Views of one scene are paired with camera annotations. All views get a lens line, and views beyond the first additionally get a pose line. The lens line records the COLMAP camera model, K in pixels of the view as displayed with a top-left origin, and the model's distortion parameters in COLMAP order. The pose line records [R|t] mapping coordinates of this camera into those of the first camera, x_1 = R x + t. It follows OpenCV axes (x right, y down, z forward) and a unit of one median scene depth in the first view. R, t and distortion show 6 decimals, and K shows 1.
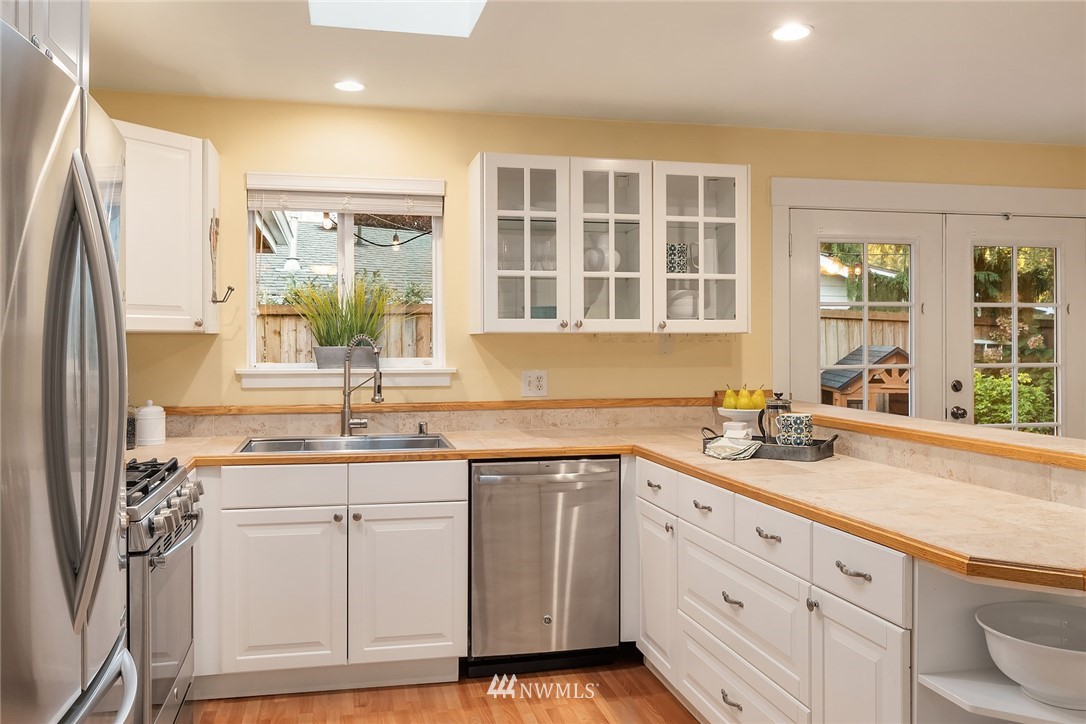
lens RADIAL K [[887.9, 0, 549.4], [0, 887.9, 340.9], [0, 0, 1]] dist [-0.001893, 0.019215]
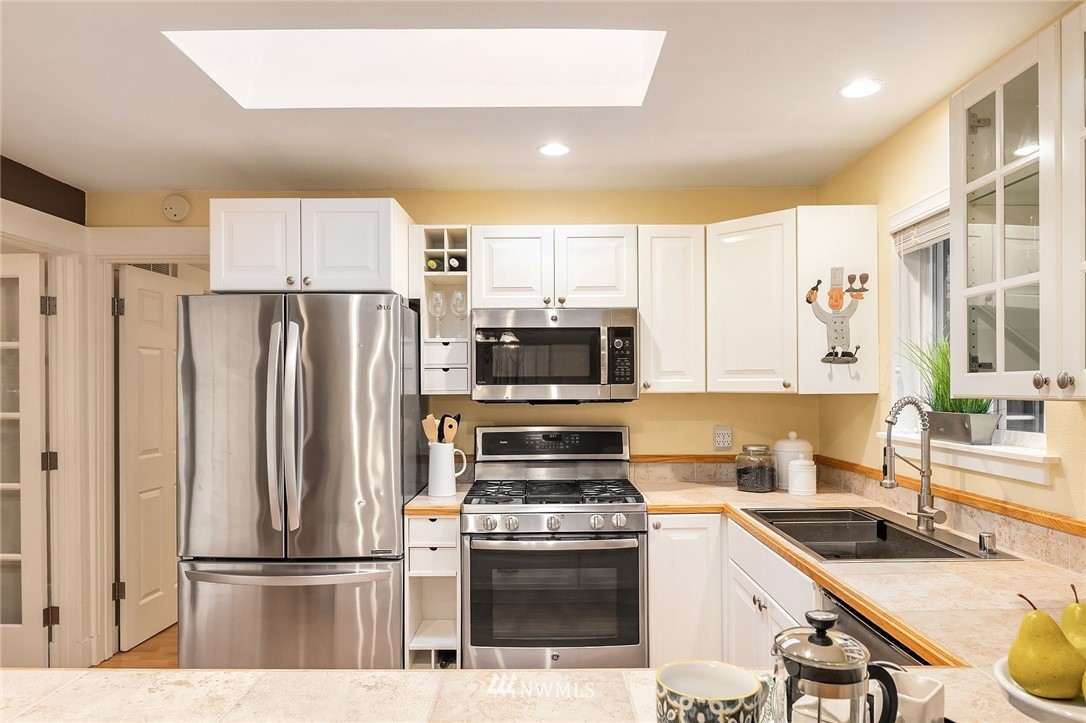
lens RADIAL K [[704.7, 0, 544.3], [0, 704.7, 389.4], [0, 0, 1]] dist [-0.002435, -0.002529]
pose [[-0.230664, 0.005144, -0.973020, 0.467055], [0.003331, 0.999984, 0.004497, -0.017061], [0.973028, -0.002204, -0.230677, 0.883983]]
